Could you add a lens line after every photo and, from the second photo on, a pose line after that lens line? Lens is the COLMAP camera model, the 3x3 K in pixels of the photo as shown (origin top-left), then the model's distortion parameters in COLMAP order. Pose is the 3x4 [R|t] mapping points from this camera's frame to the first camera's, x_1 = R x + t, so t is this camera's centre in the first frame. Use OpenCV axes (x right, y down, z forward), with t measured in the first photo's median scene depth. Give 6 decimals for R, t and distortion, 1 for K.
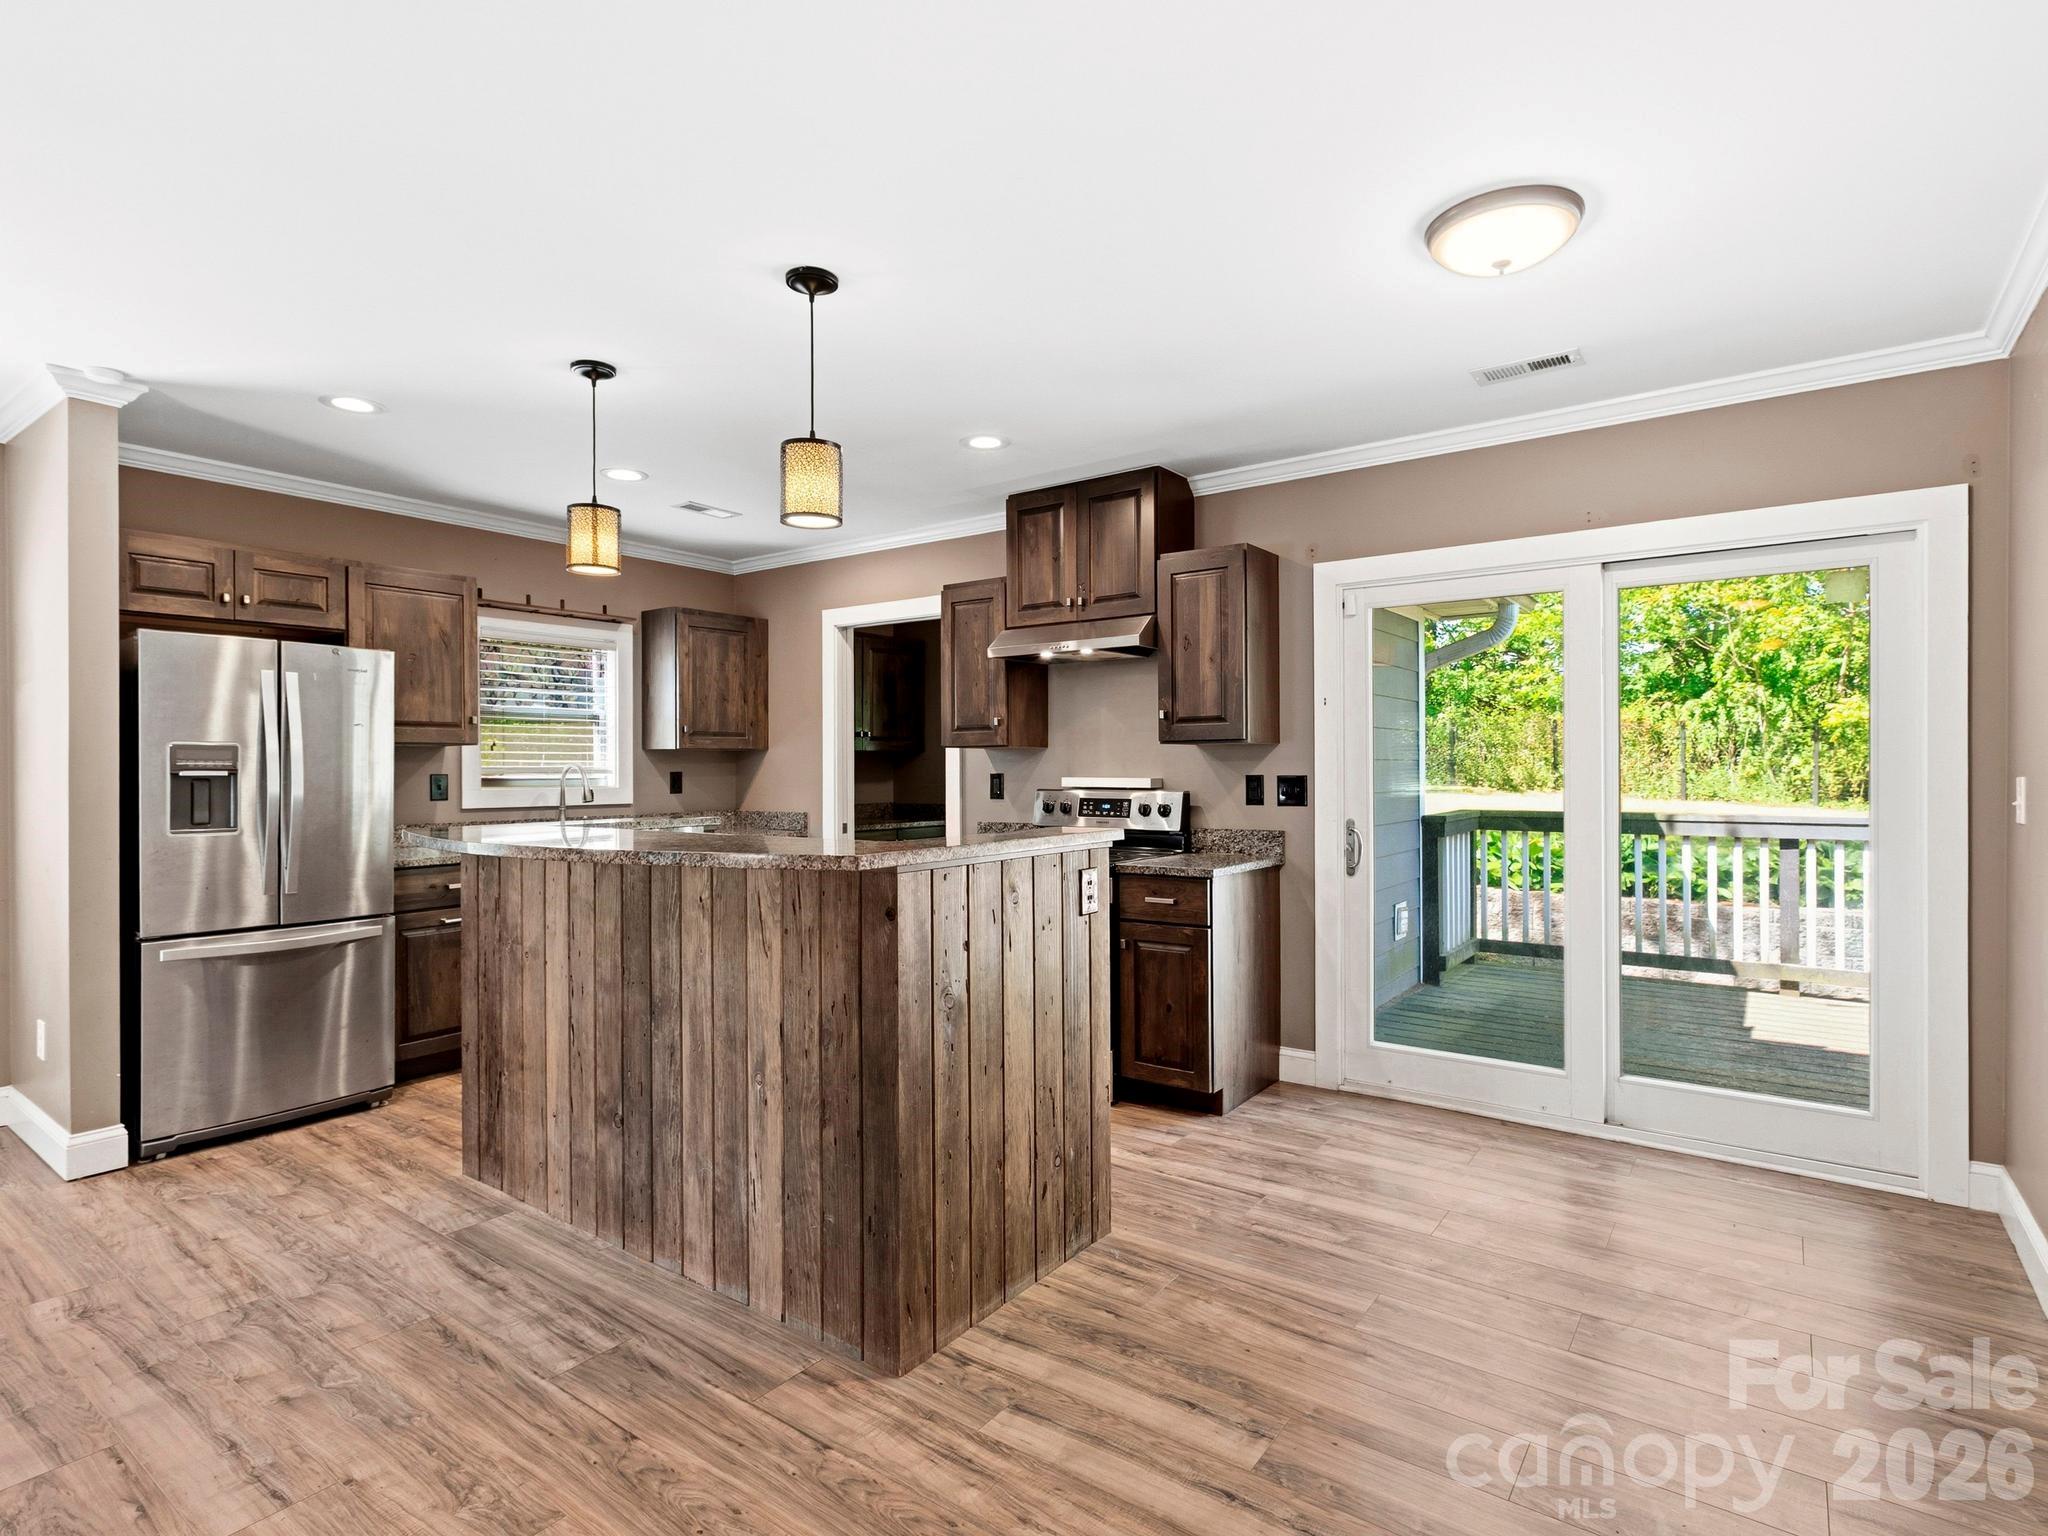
lens RADIAL K [[1039.5, 0, 1026.0], [0, 1039.5, 771.0], [0, 0, 1]] dist [-0.000803, 0.000023]
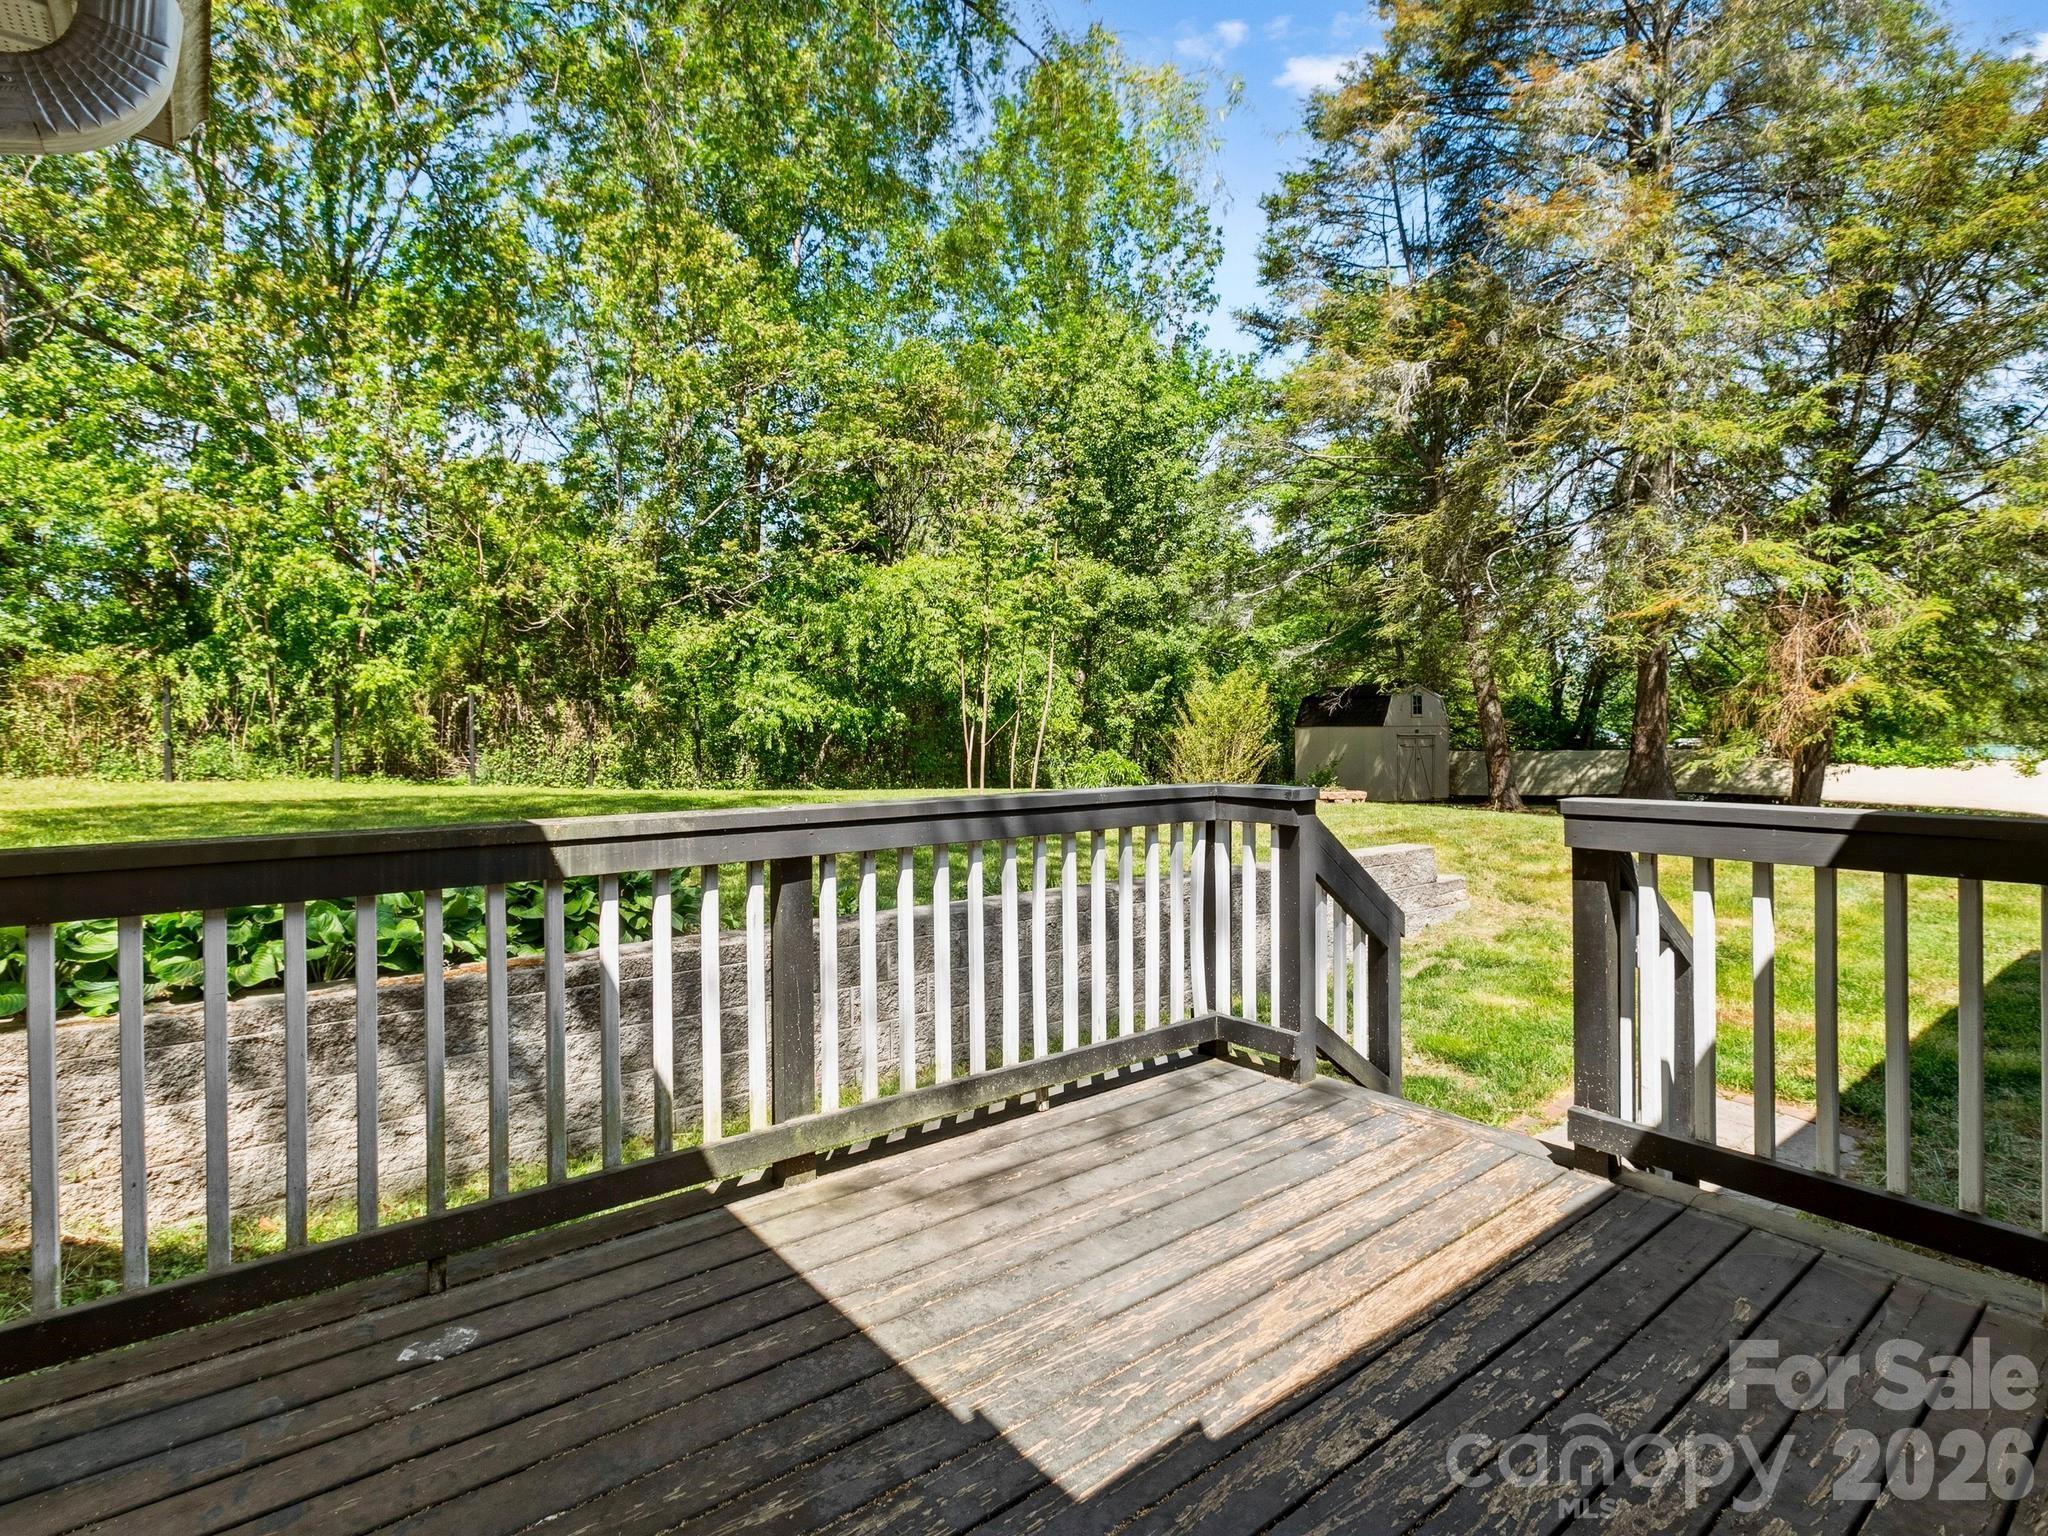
lens RADIAL K [[1022.7, 0, 1029.4], [0, 1022.7, 761.8], [0, 0, 1]] dist [-0.000846, 0.000237]
pose [[0.266134, -0.023454, 0.963651, 0.501691], [0.008314, 0.999723, 0.022036, 0.017942], [-0.963900, 0.002148, 0.266256, 1.242933]]
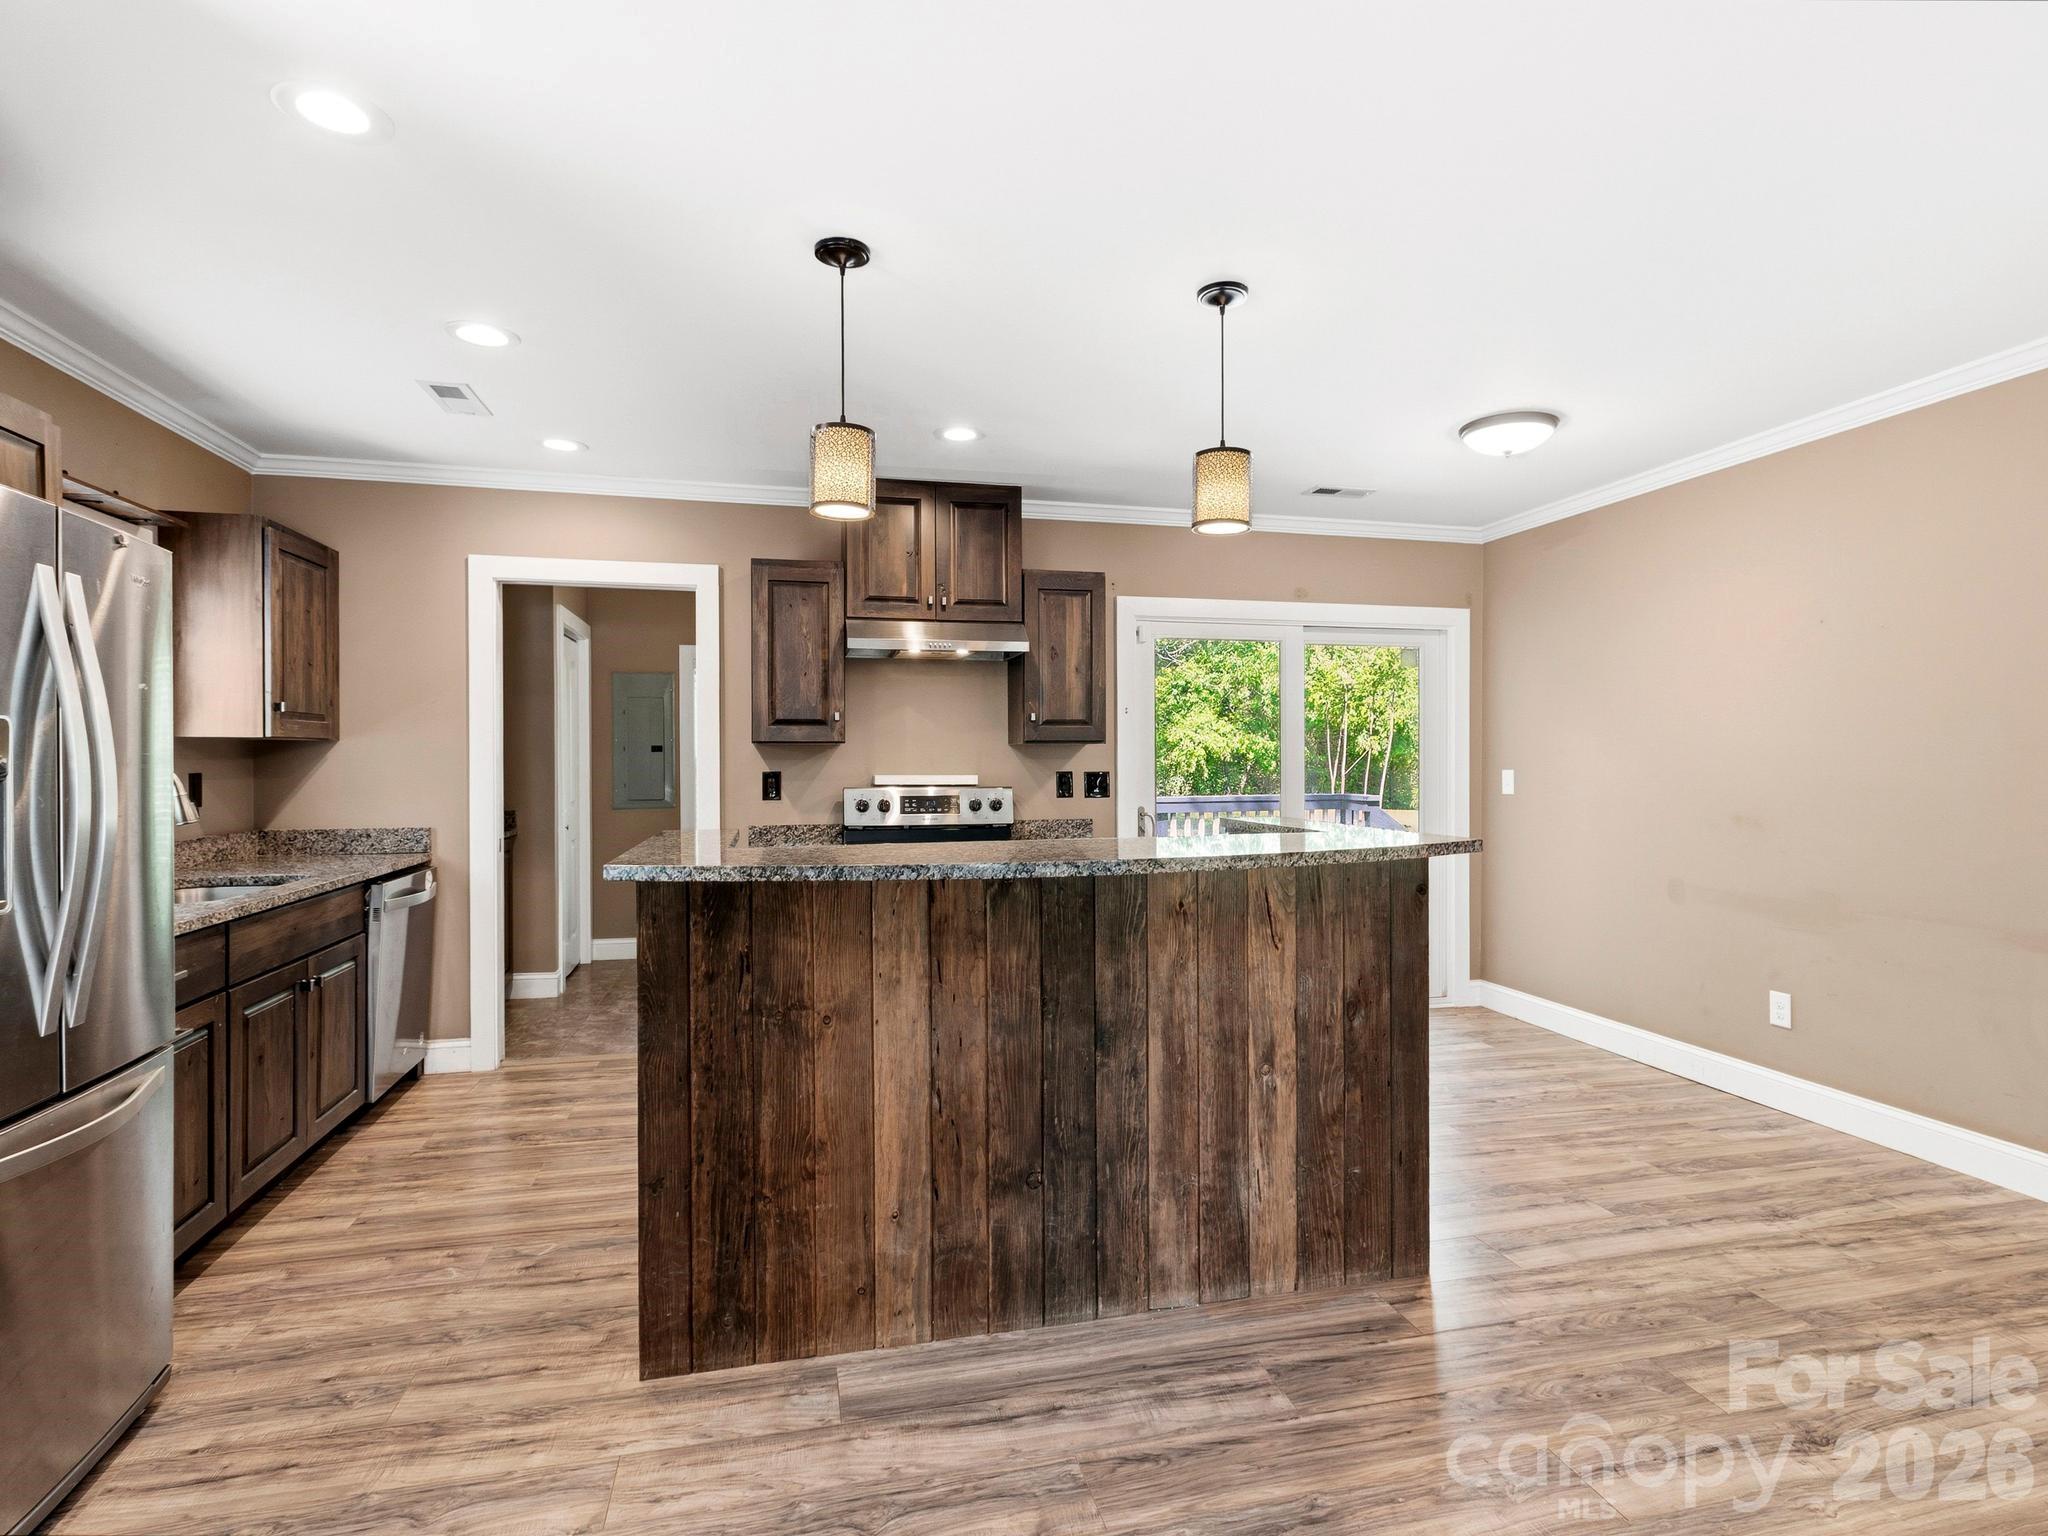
lens RADIAL K [[1026.7, 0, 1029.1], [0, 1026.7, 768.5], [0, 0, 1]] dist [0.001902, -0.000191]
pose [[0.647304, -0.004261, 0.762220, -0.761938], [0.002742, 0.999991, 0.003261, -0.003817], [-0.762227, -0.000021, 0.647310, 0.334662]]
